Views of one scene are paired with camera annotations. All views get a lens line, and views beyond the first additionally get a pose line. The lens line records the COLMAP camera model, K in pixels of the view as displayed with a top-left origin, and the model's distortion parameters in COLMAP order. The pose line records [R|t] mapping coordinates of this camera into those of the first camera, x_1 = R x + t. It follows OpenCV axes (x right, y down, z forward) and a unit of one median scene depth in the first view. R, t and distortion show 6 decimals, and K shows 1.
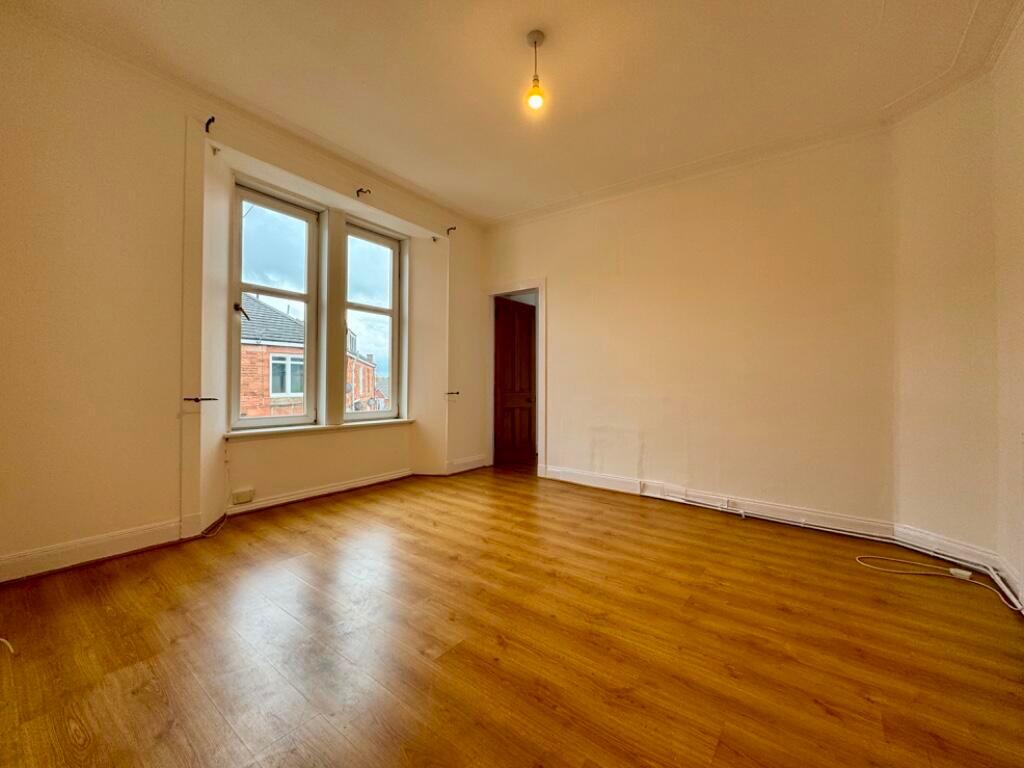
lens RADIAL K [[408.1, 0, 512.2], [0, 408.1, 388.3], [0, 0, 1]] dist [0.000001, 0.000021]
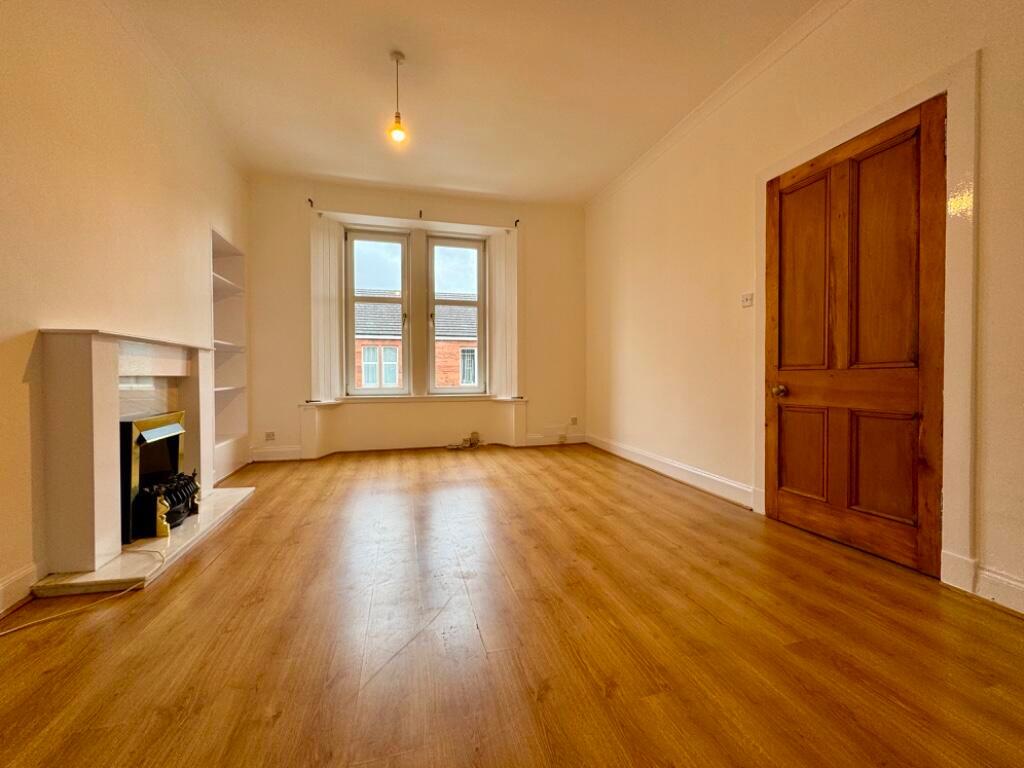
lens RADIAL K [[414.2, 0, 510.2], [0, 414.2, 378.4], [0, 0, 1]] dist [-0.000131, -0.000022]
pose [[0.778272, -0.011821, -0.627816, 0.521717], [0.006474, 0.999921, -0.010802, 0.042796], [0.627894, 0.004342, 0.778286, 0.140527]]
